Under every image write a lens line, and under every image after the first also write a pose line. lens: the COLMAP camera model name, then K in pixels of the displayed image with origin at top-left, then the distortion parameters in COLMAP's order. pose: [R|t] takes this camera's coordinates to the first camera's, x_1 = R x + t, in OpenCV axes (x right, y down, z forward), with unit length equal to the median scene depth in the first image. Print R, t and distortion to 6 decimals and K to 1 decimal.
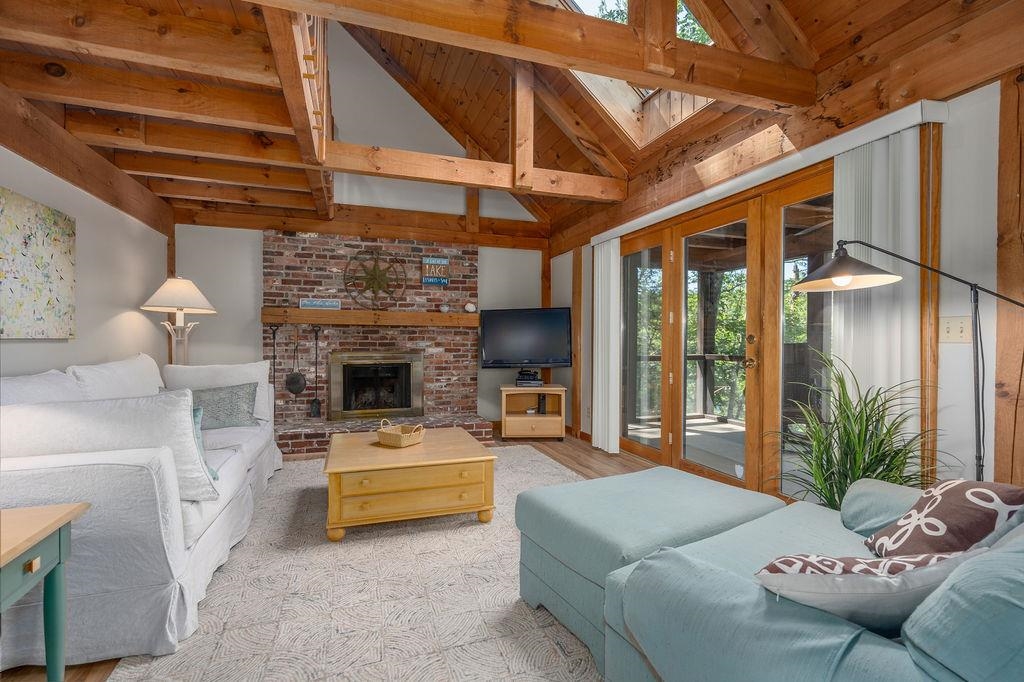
lens RADIAL K [[465.0, 0, 512.0], [0, 465.0, 341.0], [0, 0, 1]] dist [-0.000107, 0.000390]
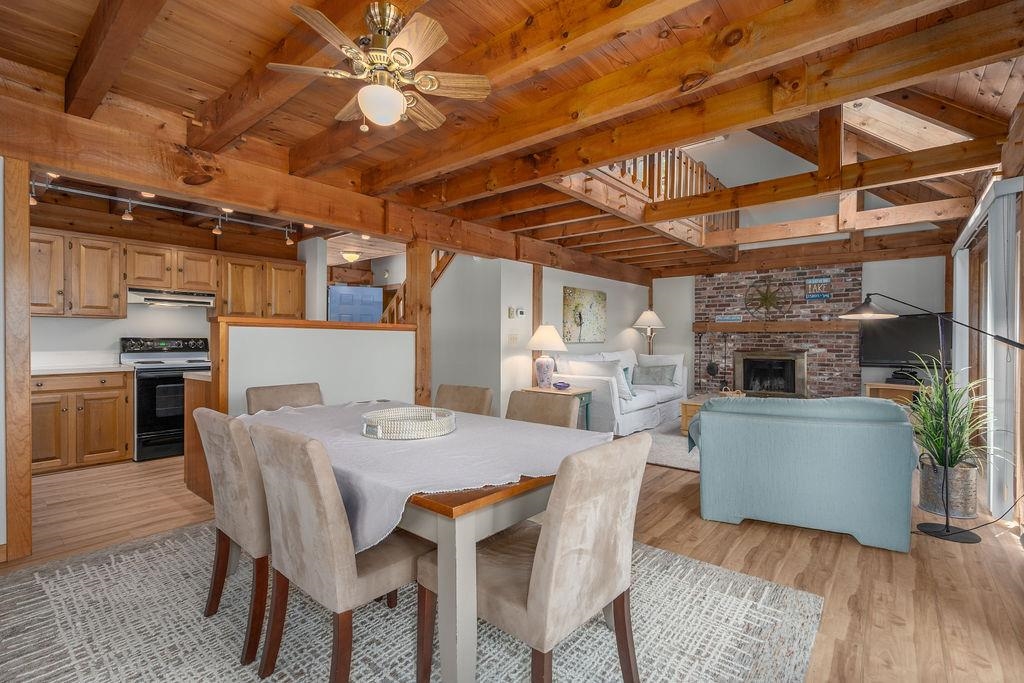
lens RADIAL K [[466.8, 0, 509.0], [0, 466.8, 342.0], [0, 0, 1]] dist [0.000618, 0.000979]
pose [[0.512447, 0.005948, -0.858698, 0.542975], [-0.002859, 0.999982, 0.005220, -0.008560], [0.858714, -0.000220, 0.512455, -0.416228]]
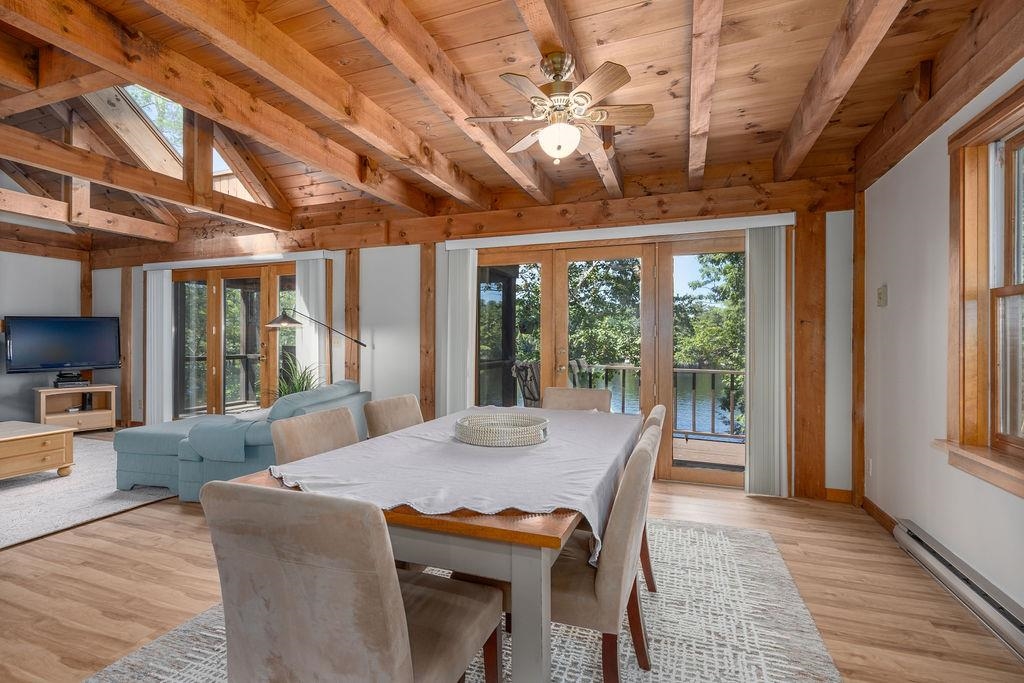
lens RADIAL K [[470.3, 0, 514.4], [0, 470.3, 342.2], [0, 0, 1]] dist [-0.003535, 0.000579]
pose [[0.635886, -0.003316, 0.771776, -0.162567], [0.000641, 0.999993, 0.003768, -0.014126], [-0.771782, -0.001901, 0.635884, -0.548764]]
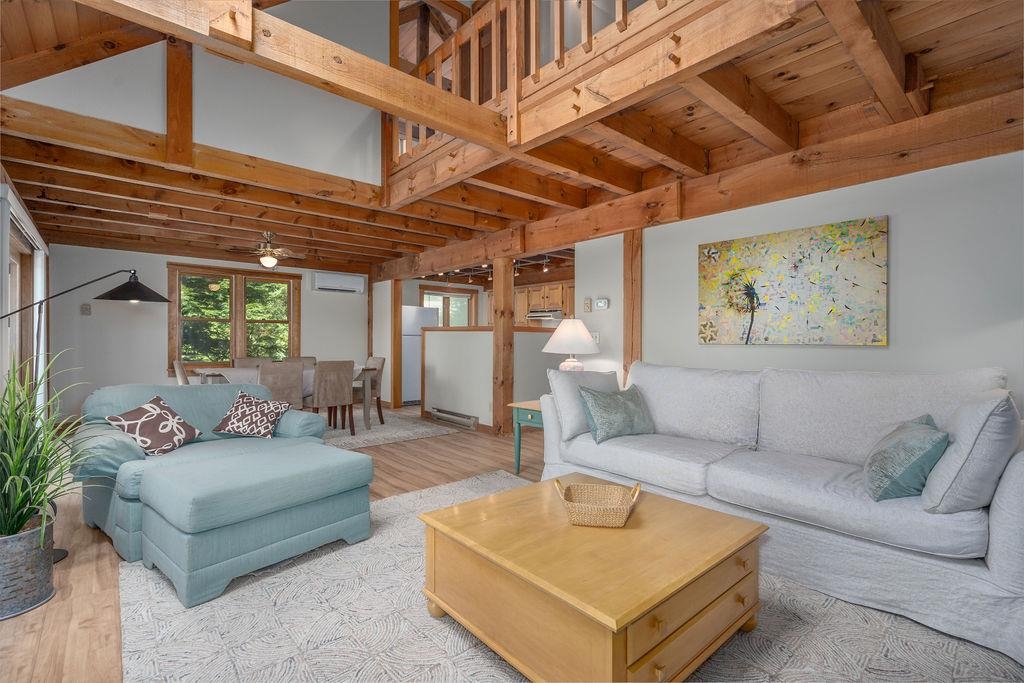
lens RADIAL K [[466.8, 0, 509.0], [0, 466.8, 342.0], [0, 0, 1]] dist [0.000618, 0.000979]
pose [[-0.928075, -0.005703, -0.372349, 0.058458], [-0.008214, 0.999953, 0.005158, -0.006161], [0.372302, 0.007845, -0.928078, 0.937227]]
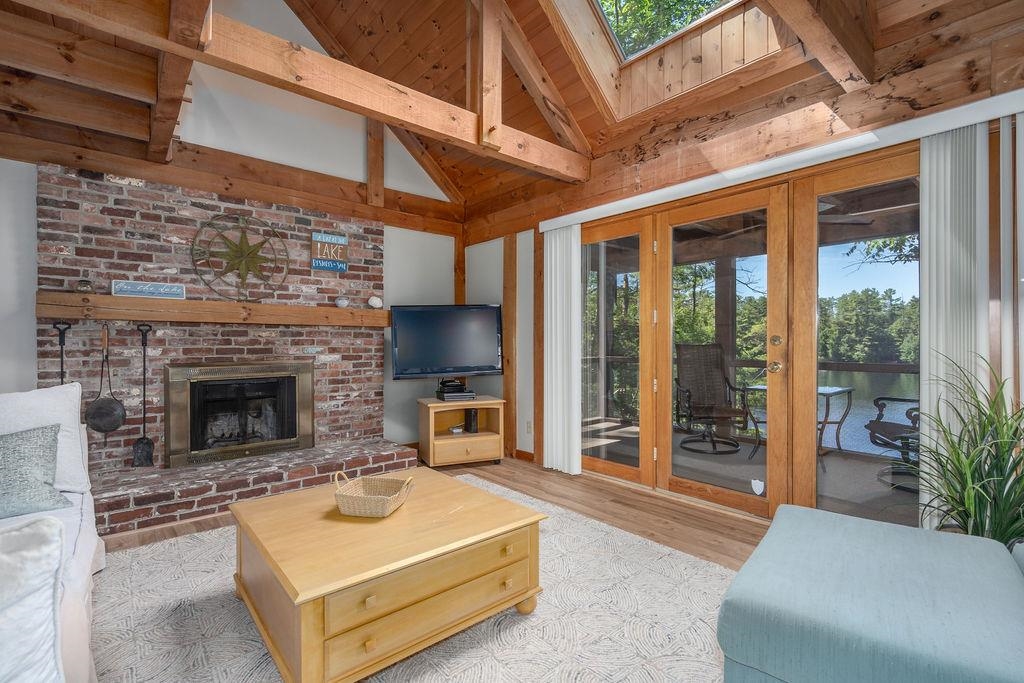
lens RADIAL K [[466.8, 0, 509.0], [0, 466.8, 342.0], [0, 0, 1]] dist [0.000618, 0.000979]
pose [[0.931229, -0.006096, 0.364383, -0.183927], [0.007358, 0.999971, -0.002075, -0.002220], [-0.364360, 0.004614, 0.931247, 0.211836]]
